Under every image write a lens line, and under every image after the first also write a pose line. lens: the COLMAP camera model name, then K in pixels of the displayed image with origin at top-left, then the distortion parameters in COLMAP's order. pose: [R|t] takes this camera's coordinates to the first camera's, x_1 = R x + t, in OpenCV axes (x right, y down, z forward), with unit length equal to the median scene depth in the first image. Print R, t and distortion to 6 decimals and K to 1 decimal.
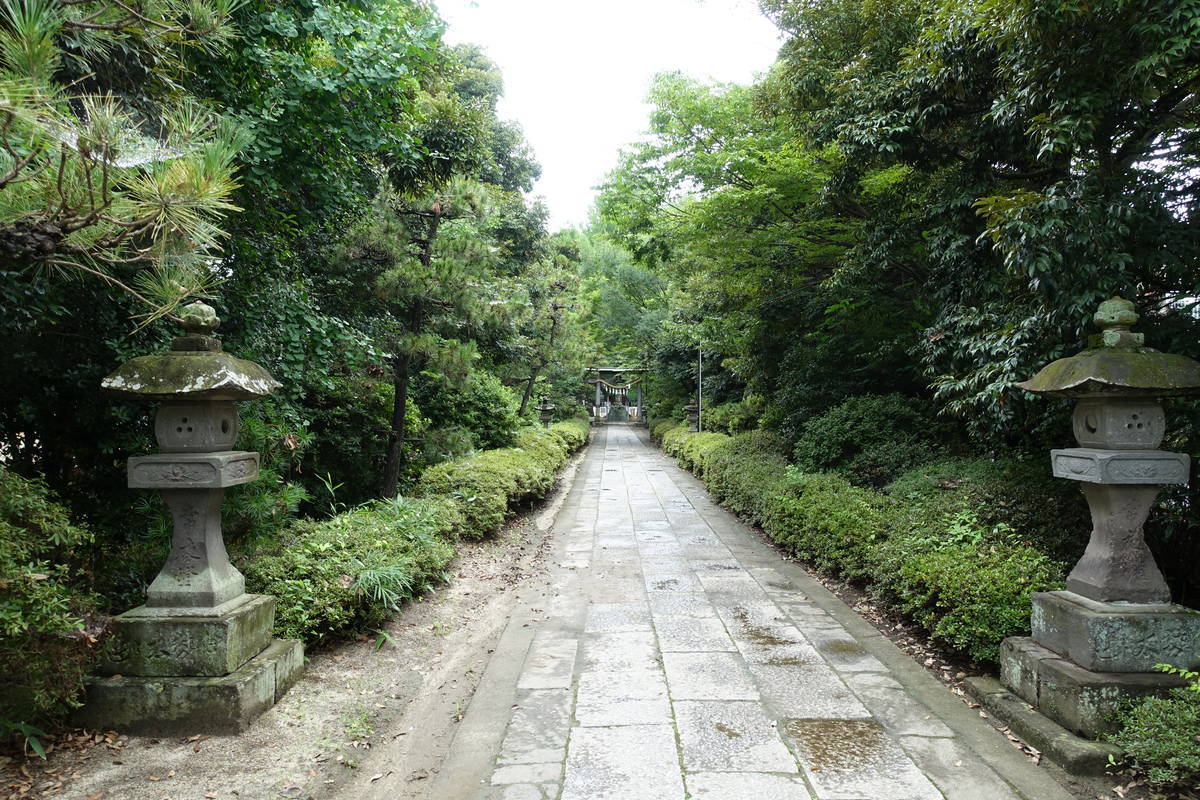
lens RADIAL K [[821.1, 0, 601.1], [0, 821.1, 403.2], [0, 0, 1]] dist [-0.003006, 0.000218]
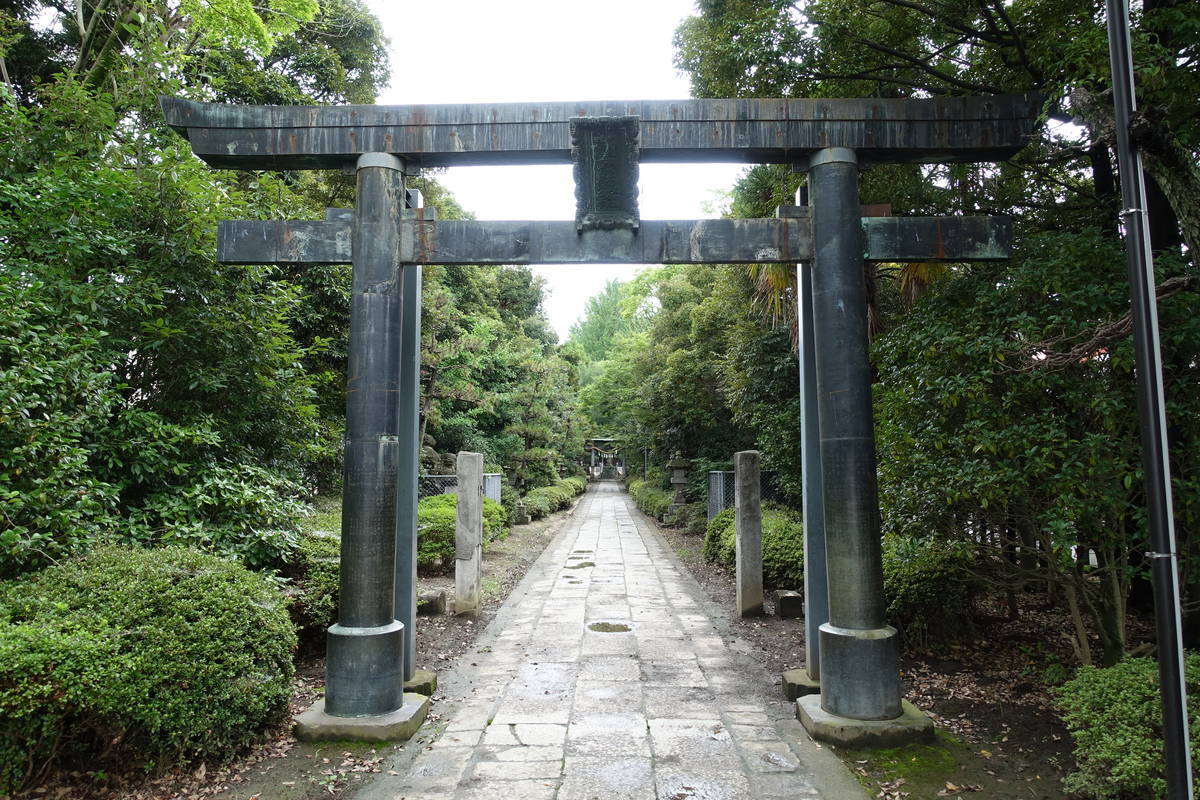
lens RADIAL K [[819.1, 0, 598.2], [0, 819.1, 403.3], [0, 0, 1]] dist [-0.010070, -0.000702]
pose [[0.999992, -0.003853, 0.001306, 0.004782], [0.003937, 0.997383, -0.072197, -0.004422], [-0.001024, 0.072202, 0.997390, -0.412763]]
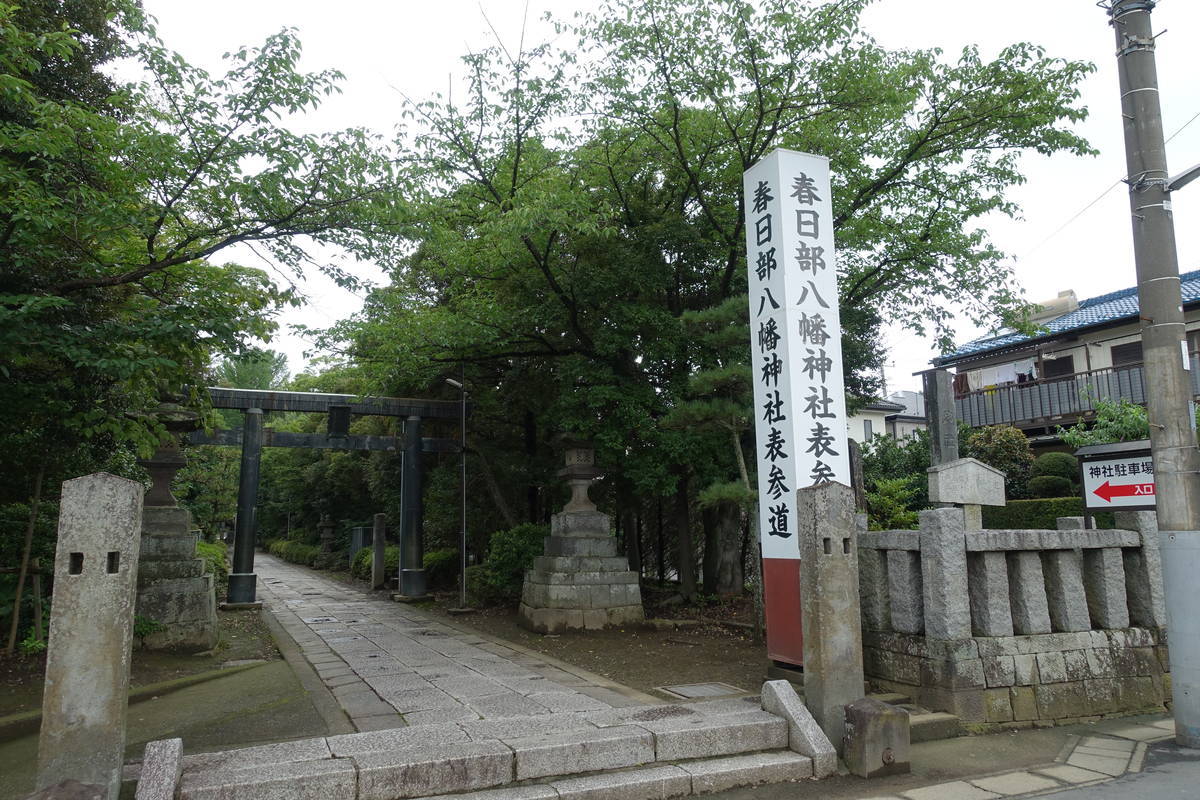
lens RADIAL K [[819.1, 0, 598.2], [0, 819.1, 403.3], [0, 0, 1]] dist [-0.010070, -0.000702]
pose [[0.902096, 0.054190, 0.428120, -0.042055], [0.010934, 0.988895, -0.148212, 0.000516], [-0.431397, 0.138382, 0.891486, -0.651853]]
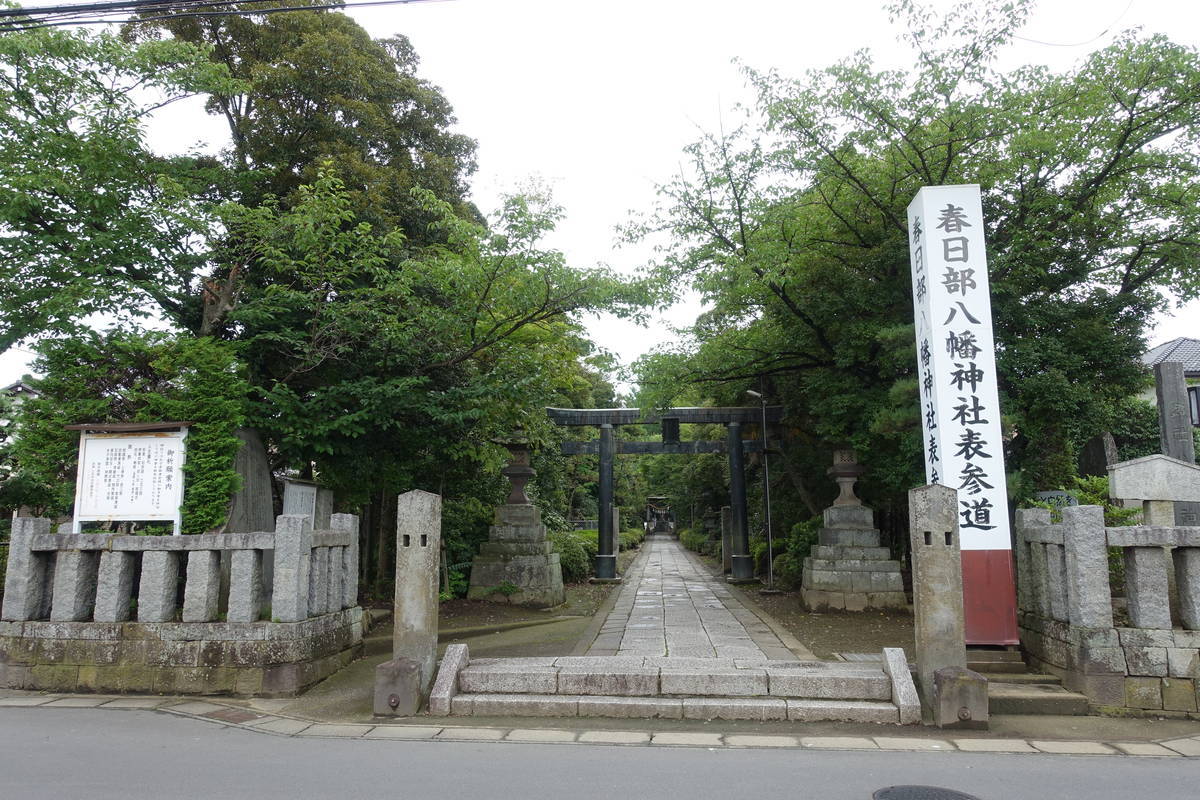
lens RADIAL K [[821.1, 0, 601.1], [0, 821.1, 403.2], [0, 0, 1]] dist [-0.003006, 0.000218]
pose [[0.998401, -0.014471, -0.054643, -0.005798], [0.006647, 0.990025, -0.140732, 0.000184], [0.056135, 0.140144, 0.988539, -0.708685]]
